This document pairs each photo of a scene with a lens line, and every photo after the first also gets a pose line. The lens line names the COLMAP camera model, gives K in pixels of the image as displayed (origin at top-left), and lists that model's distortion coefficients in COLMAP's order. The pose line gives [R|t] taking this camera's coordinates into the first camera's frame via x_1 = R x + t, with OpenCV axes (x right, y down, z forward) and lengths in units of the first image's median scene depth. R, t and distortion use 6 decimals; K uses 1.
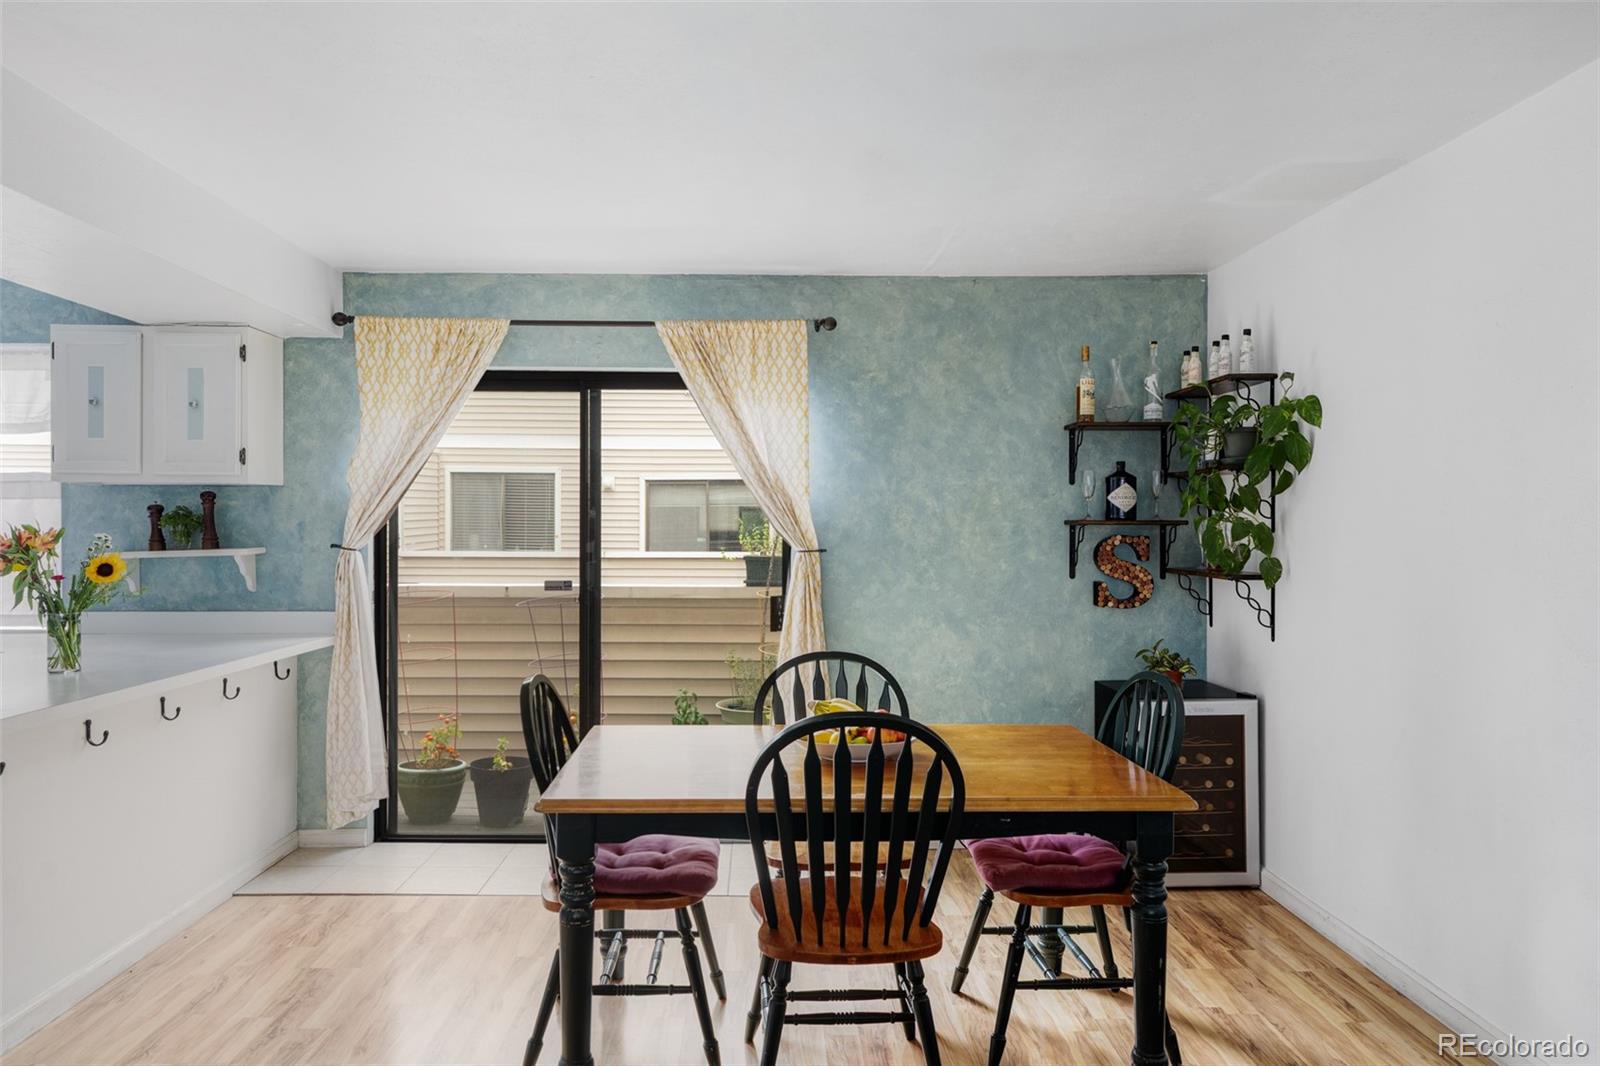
lens RADIAL K [[1038.5, 0, 800.8], [0, 1038.5, 541.6], [0, 0, 1]] dist [-0.005992, -0.002109]
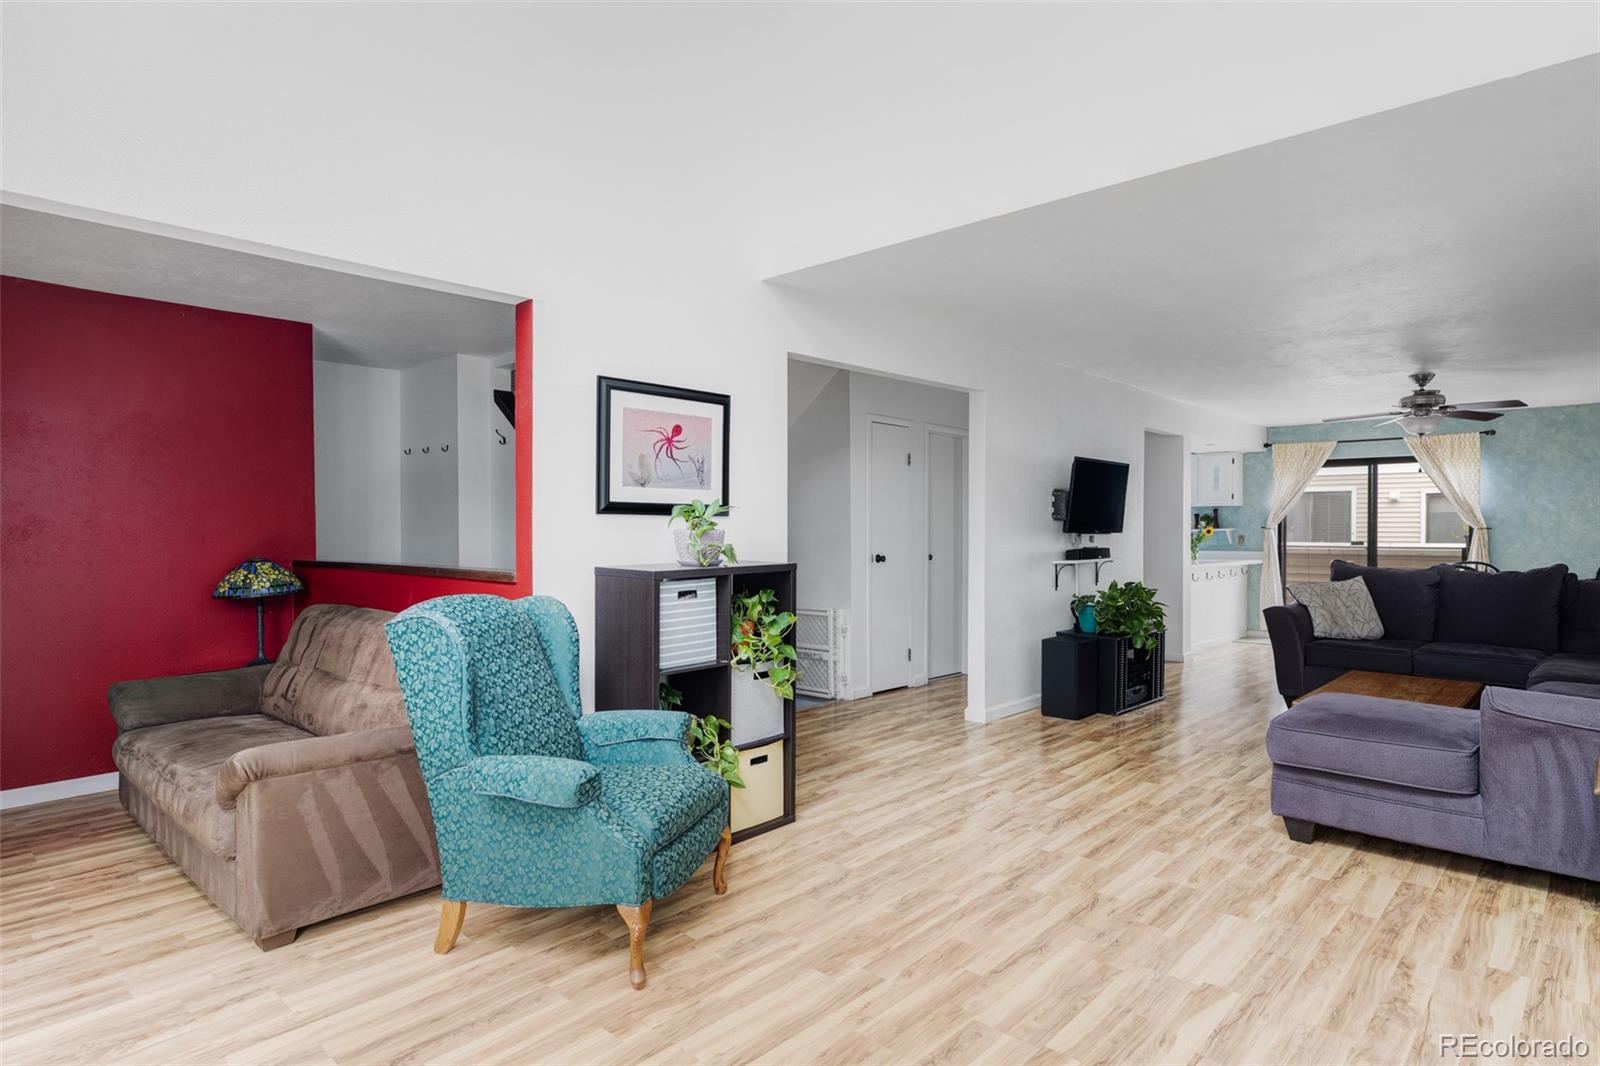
lens RADIAL K [[879.9, 0, 807.8], [0, 879.9, 534.0], [0, 0, 1]] dist [0.016416, 0.000218]
pose [[0.715463, -0.000004, -0.698650, 0.323490], [-0.012411, 0.999842, -0.012715, 0.066244], [0.698540, 0.017768, 0.715351, -1.517061]]
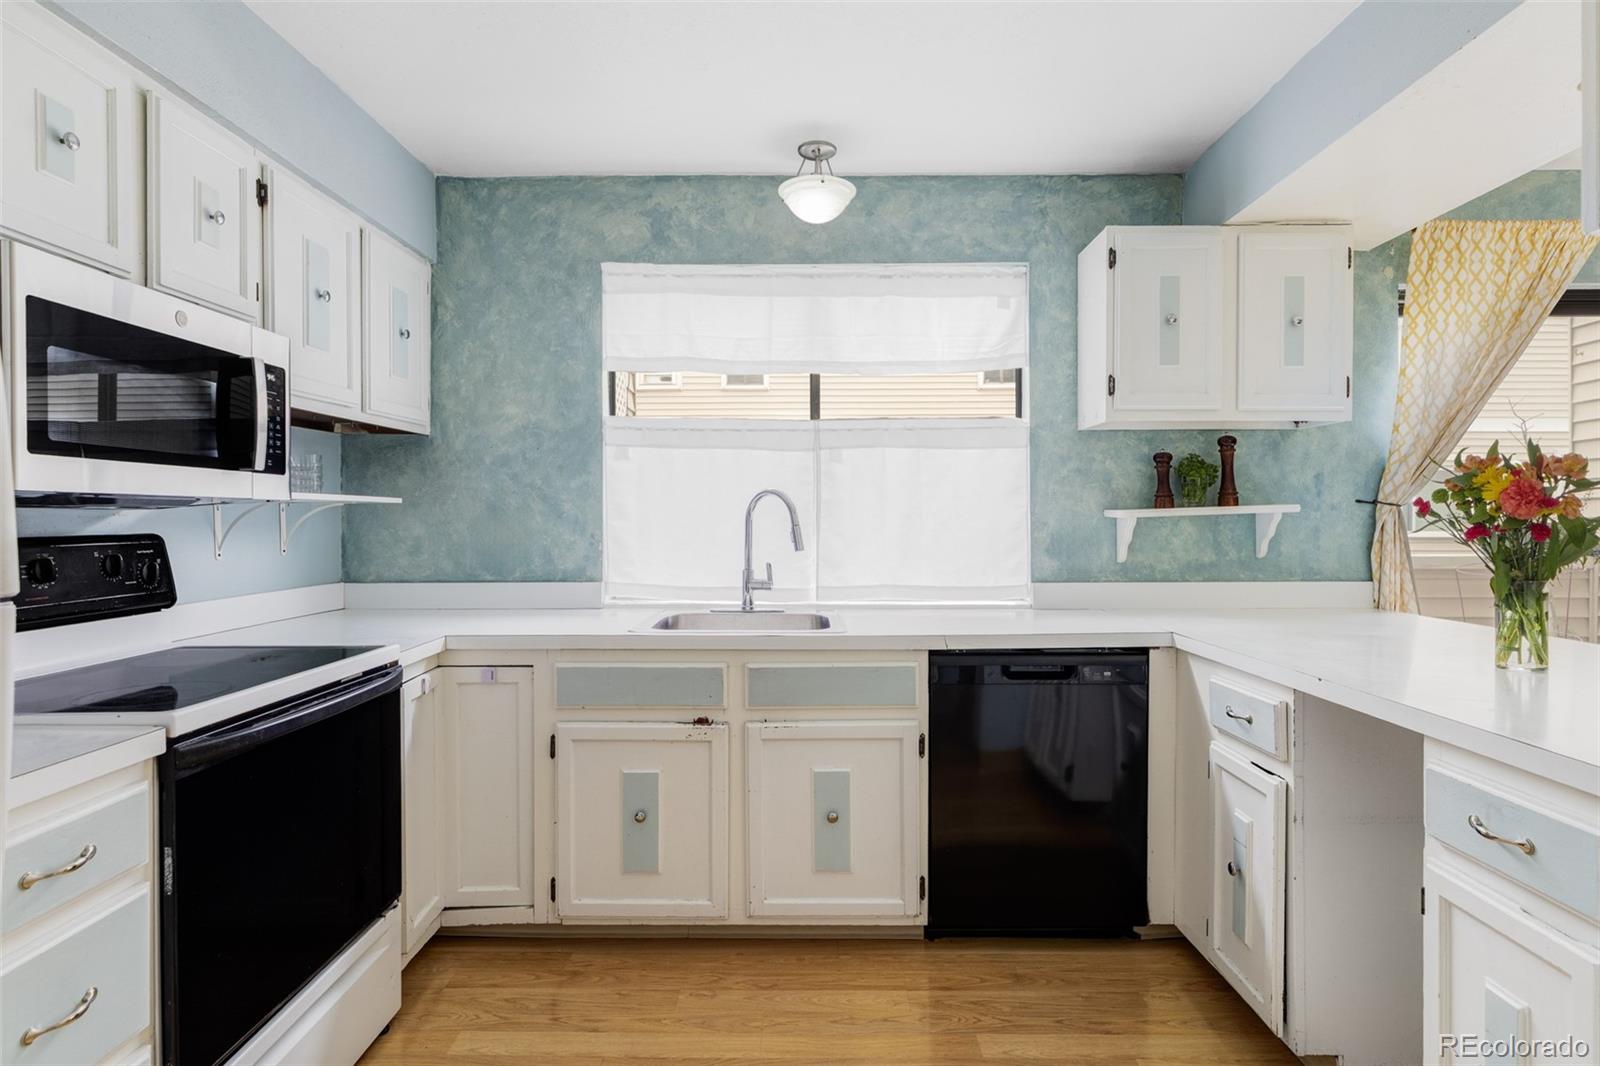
lens RADIAL K [[904.1, 0, 798.1], [0, 904.1, 523.4], [0, 0, 1]] dist [-0.001794, 0.000206]
pose [[0.998896, -0.005679, -0.046622, -0.869589], [0.004813, 0.999814, -0.018682, 0.032613], [0.046719, 0.018437, 0.998738, 0.263348]]
